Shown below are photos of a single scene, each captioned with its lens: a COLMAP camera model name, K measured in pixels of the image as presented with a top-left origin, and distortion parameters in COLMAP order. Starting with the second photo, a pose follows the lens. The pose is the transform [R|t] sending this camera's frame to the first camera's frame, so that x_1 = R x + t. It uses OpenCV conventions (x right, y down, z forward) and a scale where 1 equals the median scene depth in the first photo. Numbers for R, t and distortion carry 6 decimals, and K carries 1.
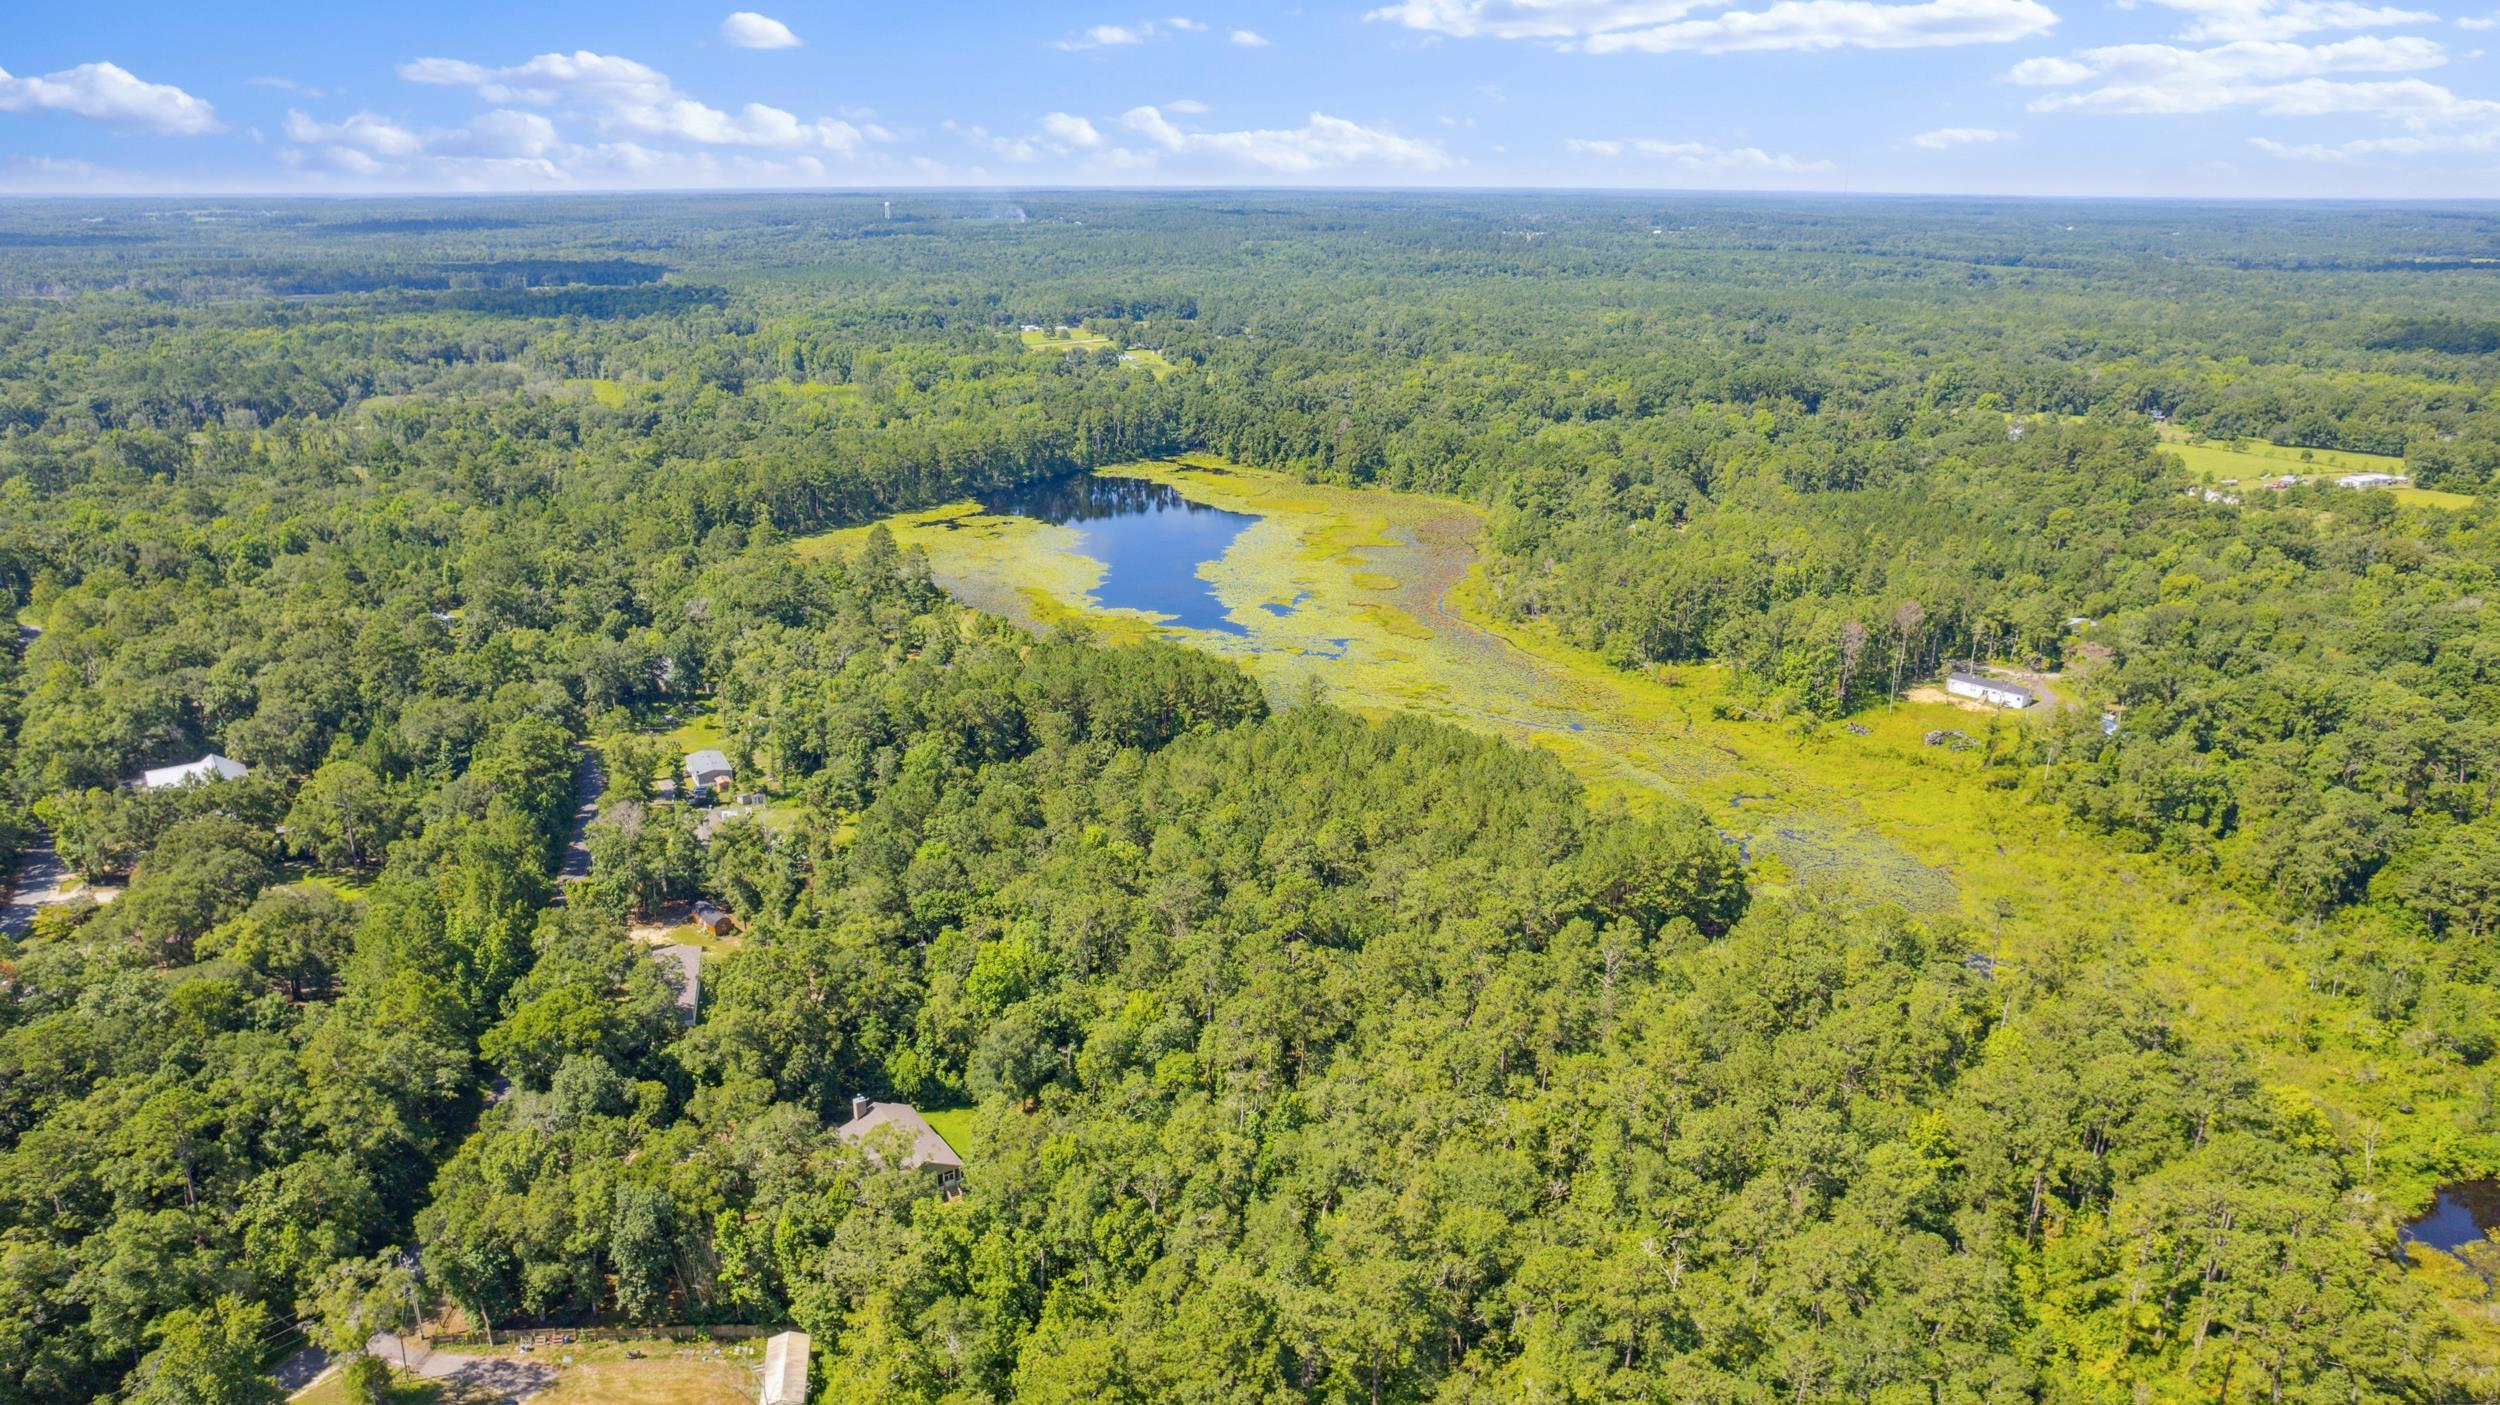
lens RADIAL K [[1569.8, 0, 1238.4], [0, 1569.8, 697.6], [0, 0, 1]] dist [-0.054371, 0.009015]
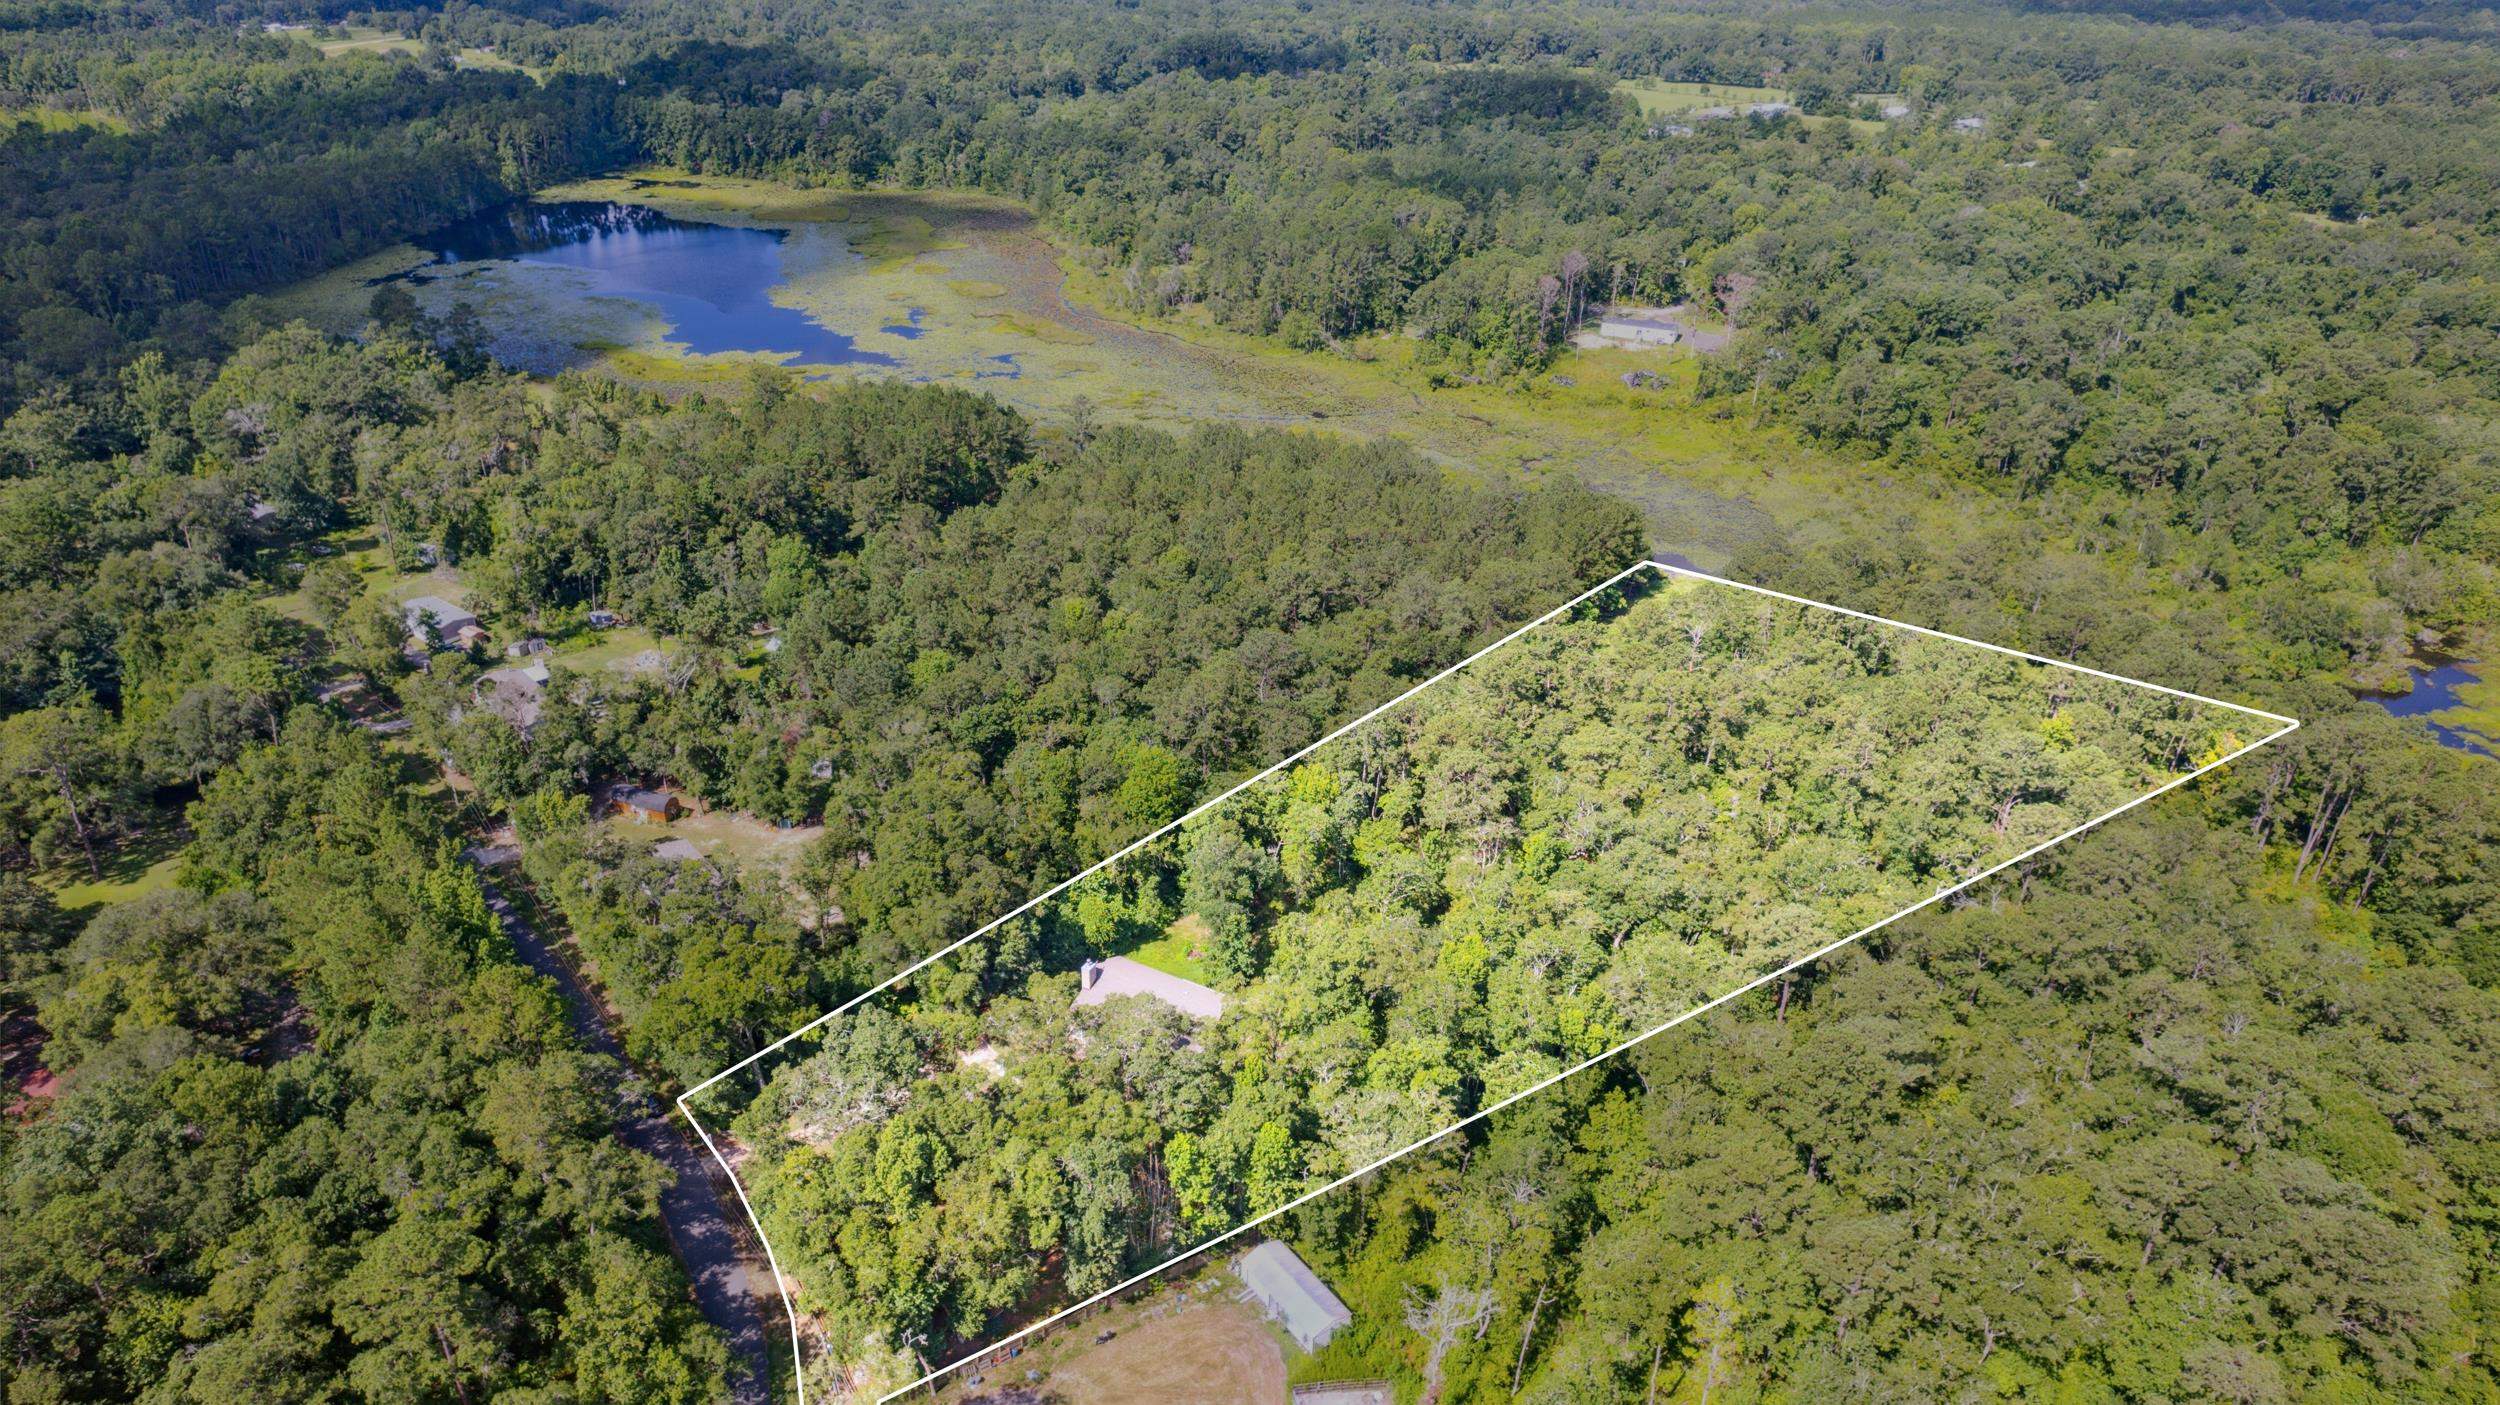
lens RADIAL K [[1569.8, 0, 1251.4], [0, 1569.8, 696.1], [0, 0, 1]] dist [-0.054371, 0.009015]
pose [[0.902282, -0.202935, 0.380400, -0.207220], [0.128066, 0.968628, 0.212977, -0.022323], [-0.411687, -0.143449, 0.899965, 0.105053]]
